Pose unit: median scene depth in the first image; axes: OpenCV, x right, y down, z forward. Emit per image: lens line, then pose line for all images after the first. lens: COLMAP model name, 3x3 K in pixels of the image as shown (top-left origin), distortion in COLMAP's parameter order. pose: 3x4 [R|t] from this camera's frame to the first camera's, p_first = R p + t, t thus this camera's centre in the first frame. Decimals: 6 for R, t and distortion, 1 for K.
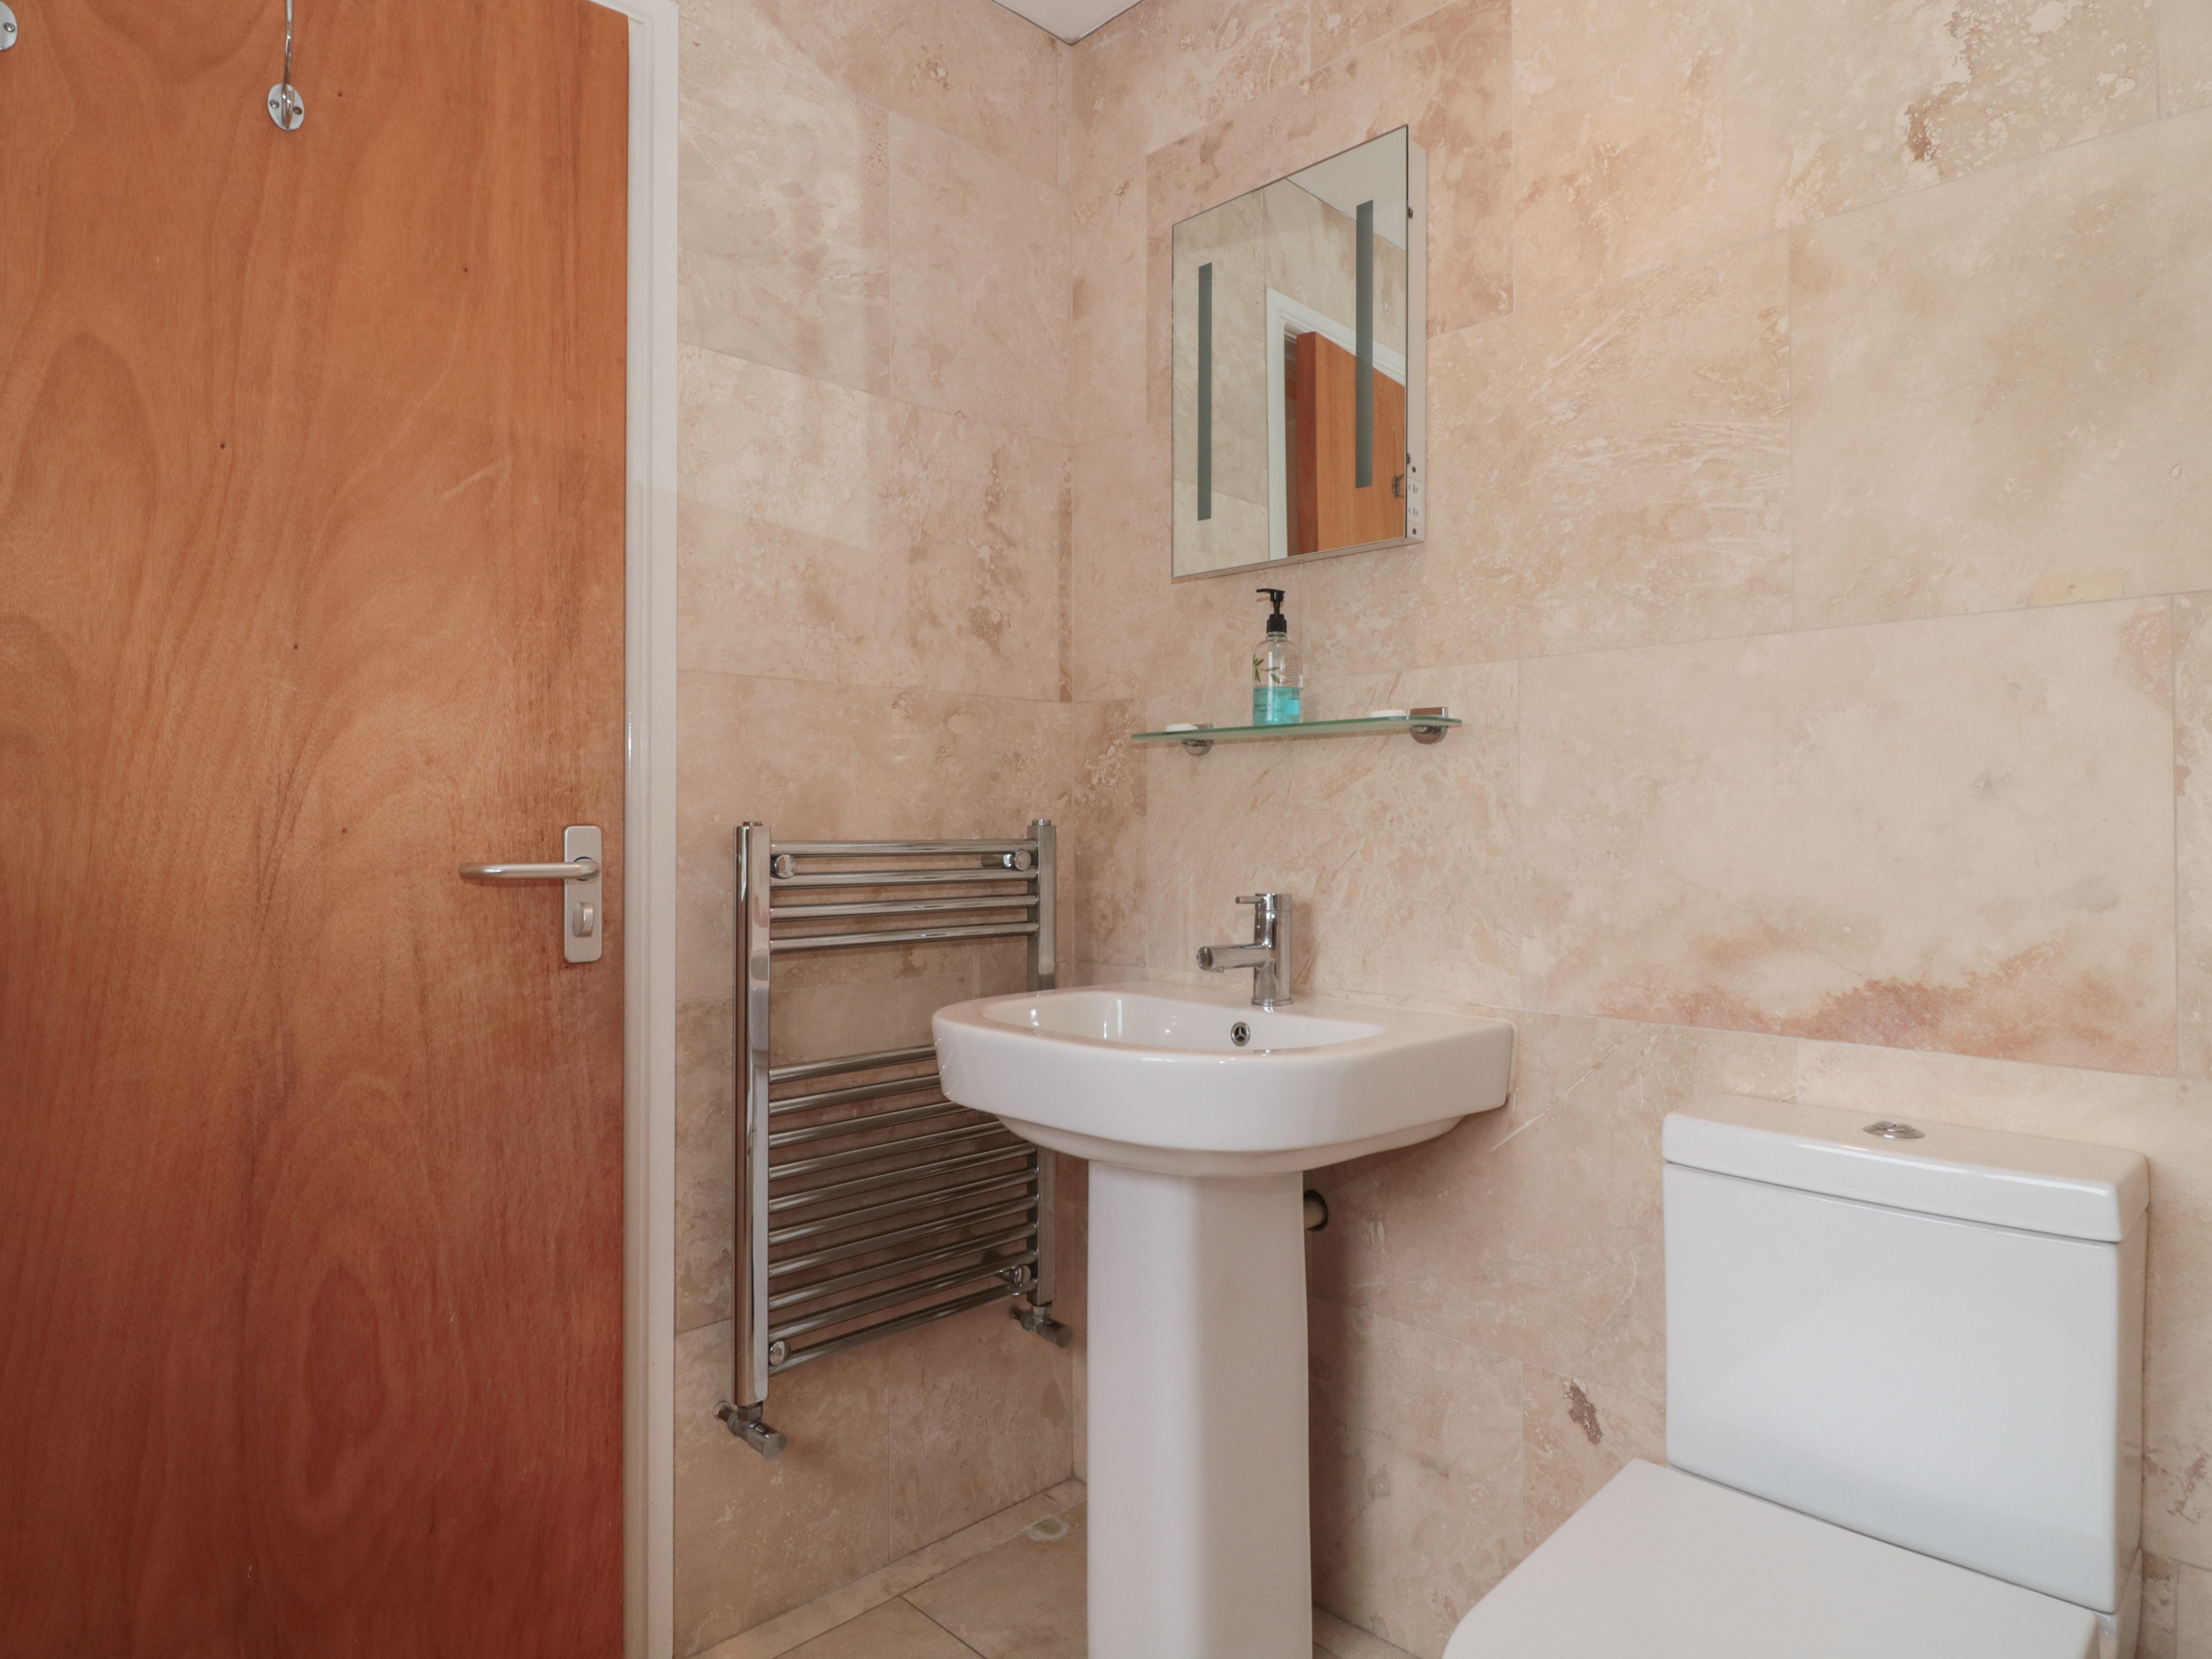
lens RADIAL K [[1191.2, 0, 1103.2], [0, 1191.2, 815.2], [0, 0, 1]] dist [-0.014903, -0.004140]
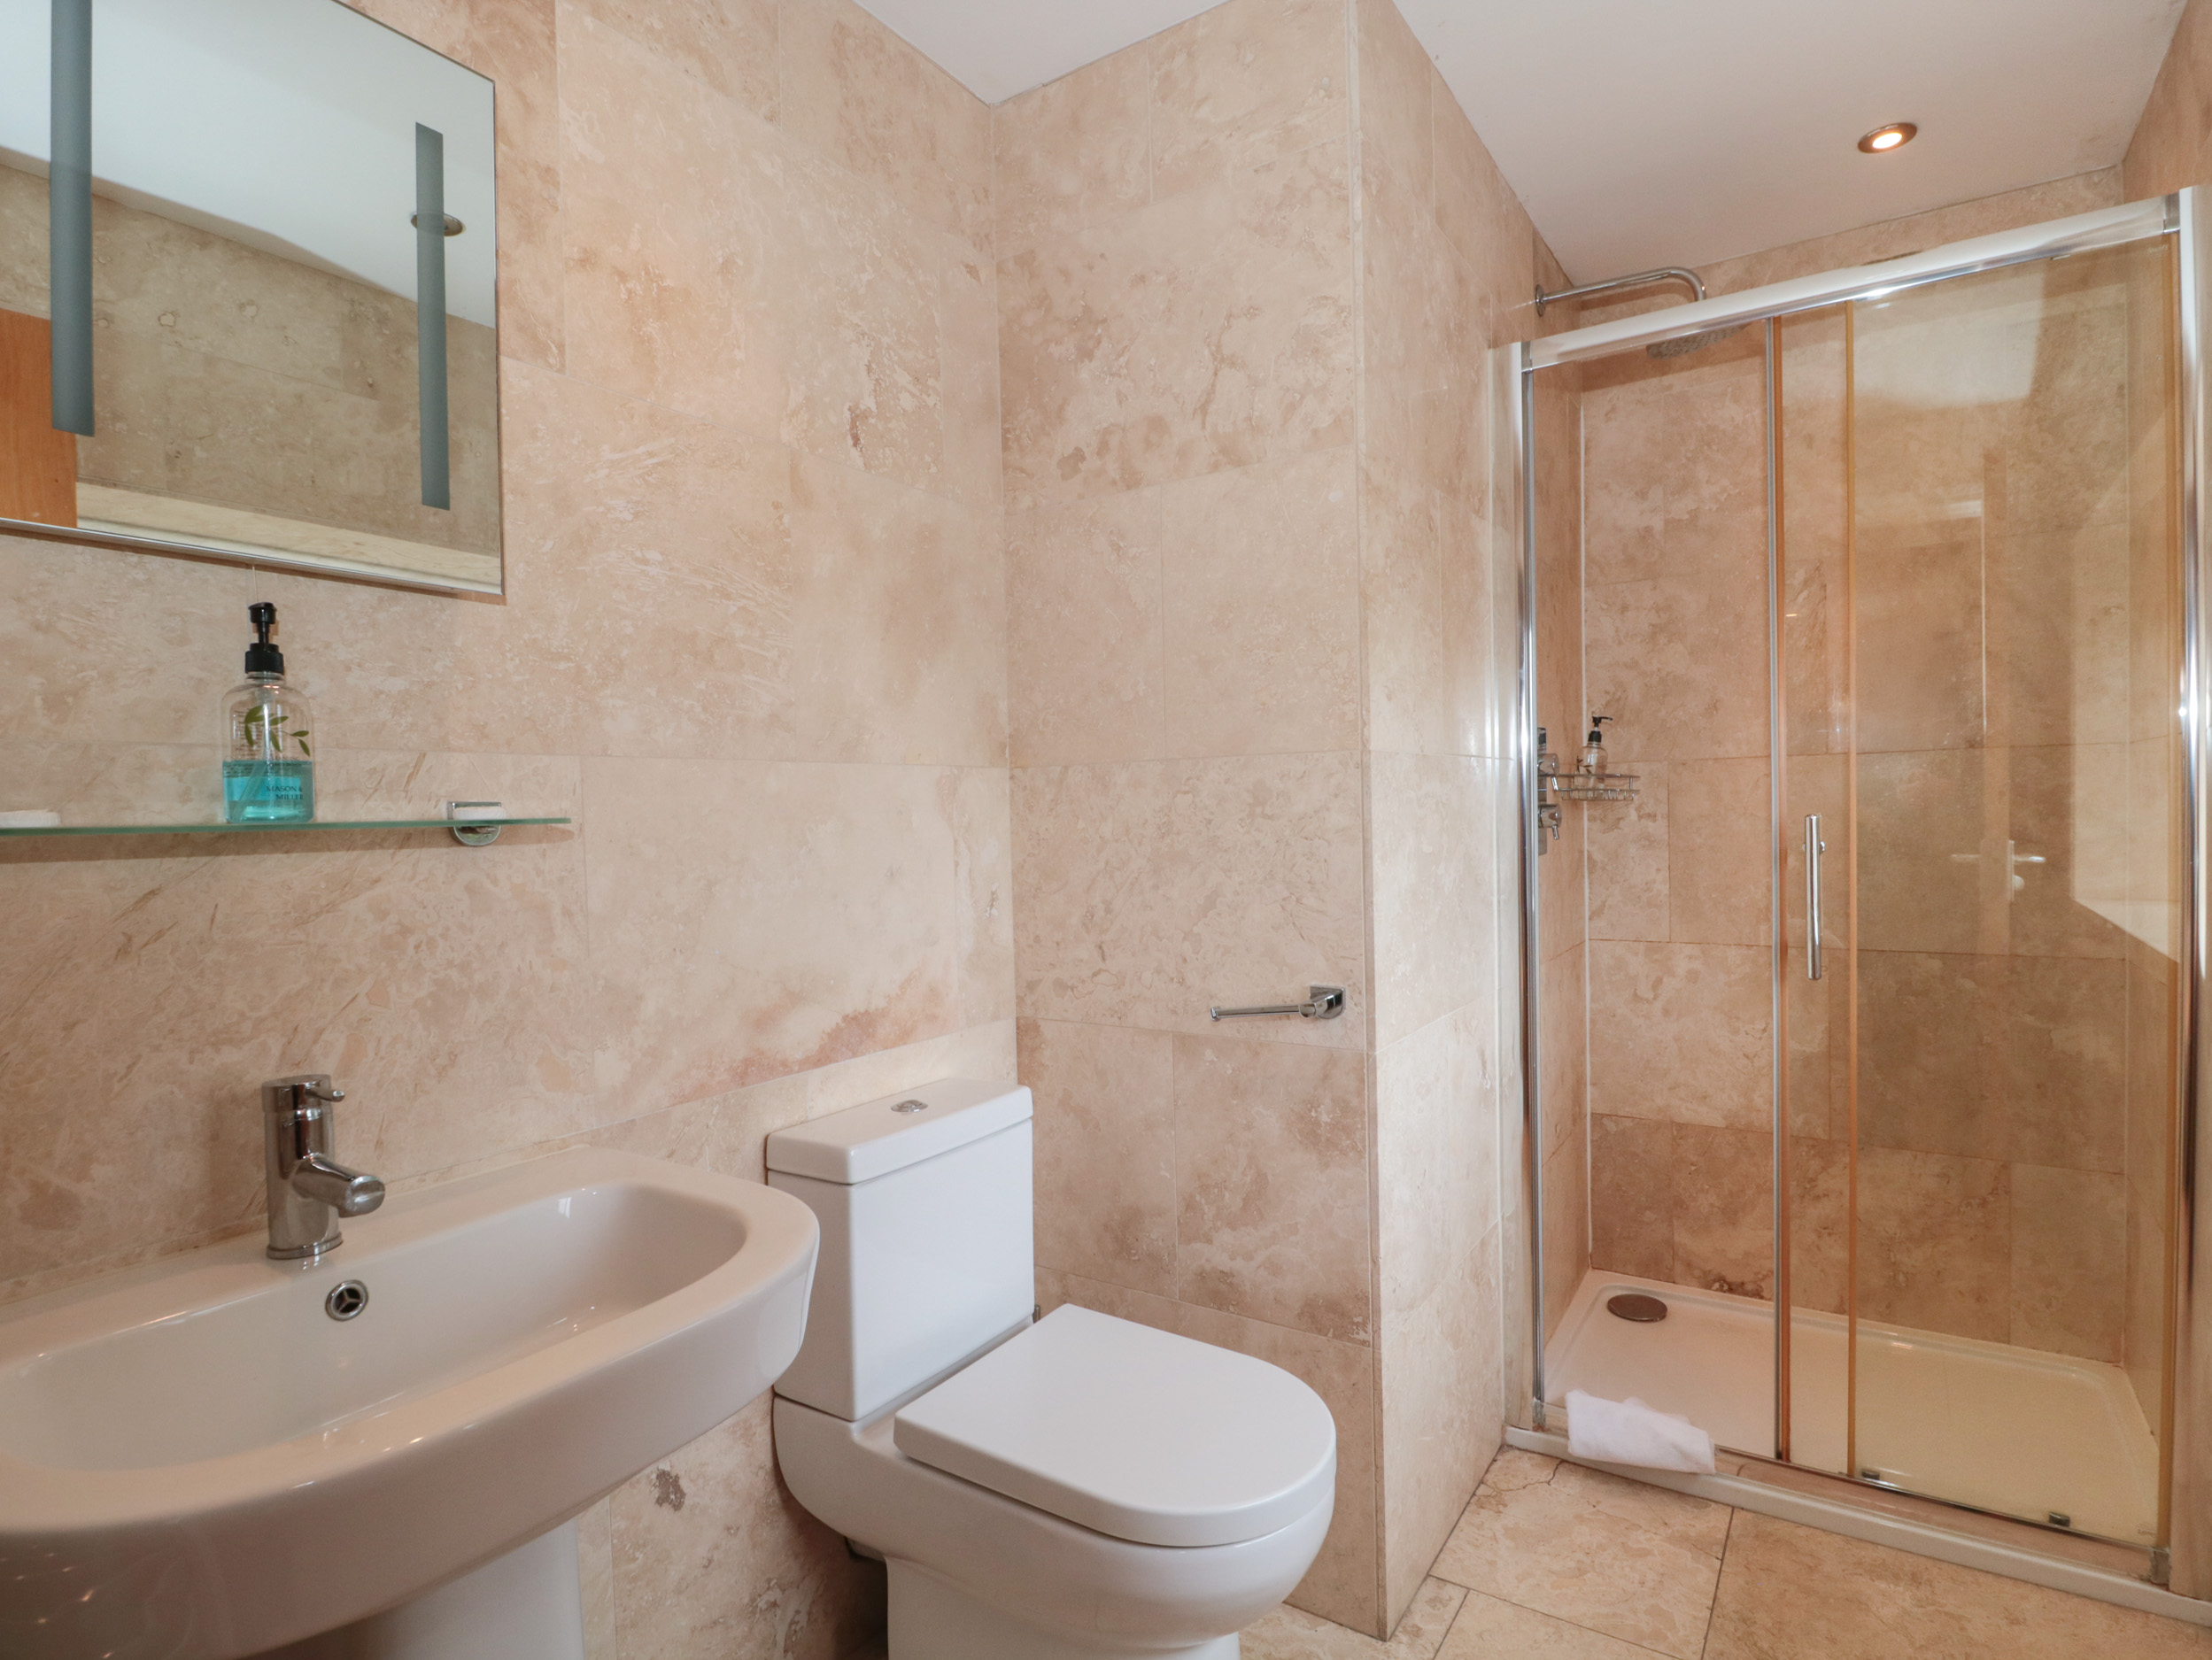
lens RADIAL K [[1191.1, 0, 1087.9], [0, 1191.1, 836.1], [0, 0, 1]] dist [-0.014903, -0.004140]
pose [[-0.197269, -0.024760, 0.980037, -0.660337], [0.016065, 0.999465, 0.028484, -0.091102], [-0.980218, 0.021363, -0.196765, 0.819057]]
